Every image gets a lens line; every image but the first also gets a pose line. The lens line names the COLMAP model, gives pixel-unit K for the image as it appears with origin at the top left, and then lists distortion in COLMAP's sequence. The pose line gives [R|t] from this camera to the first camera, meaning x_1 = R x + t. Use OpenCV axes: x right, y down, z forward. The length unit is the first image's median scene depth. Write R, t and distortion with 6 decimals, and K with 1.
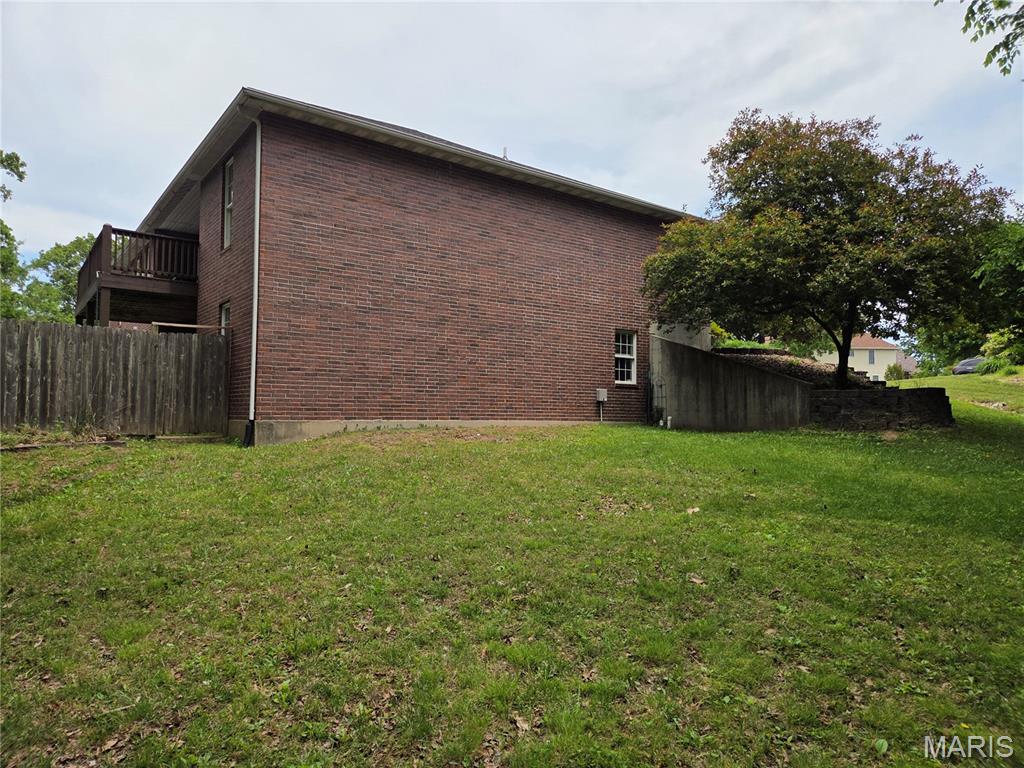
lens RADIAL K [[684.6, 0, 521.4], [0, 684.6, 394.6], [0, 0, 1]] dist [0.074722, -0.065650]
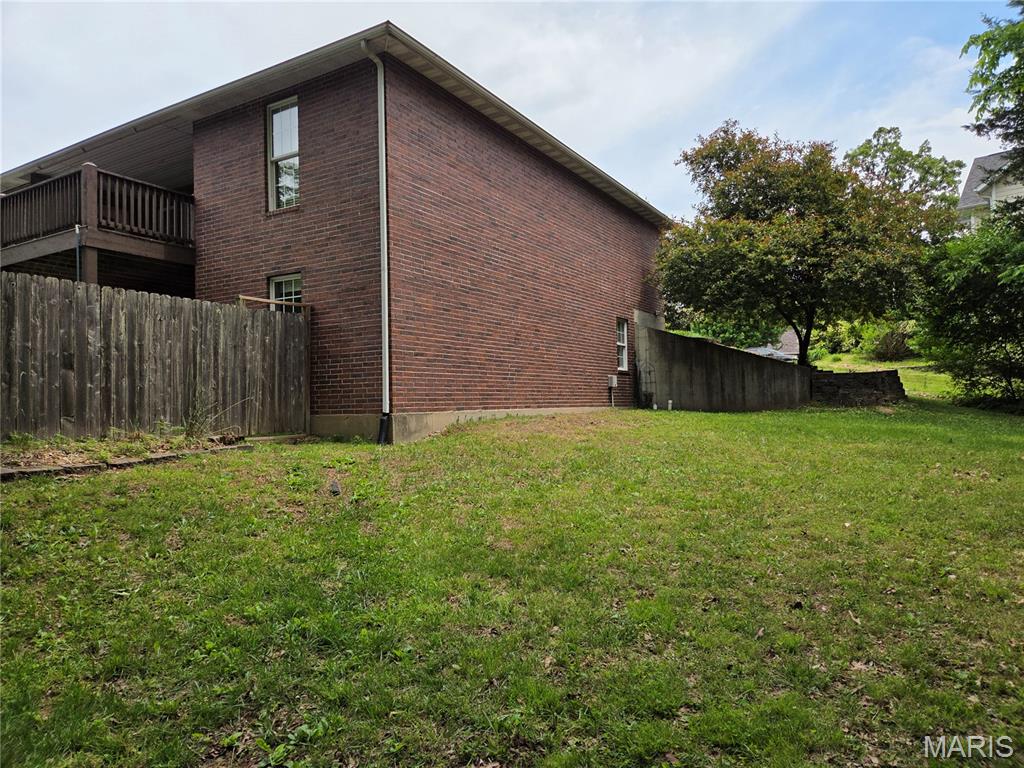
lens RADIAL K [[684.6, 0, 521.4], [0, 684.6, 394.6], [0, 0, 1]] dist [0.074722, -0.065650]
pose [[0.921222, -0.022271, 0.388399, -0.504527], [0.017471, 0.999721, 0.015886, 0.002562], [-0.388644, -0.007849, 0.921354, 0.130496]]
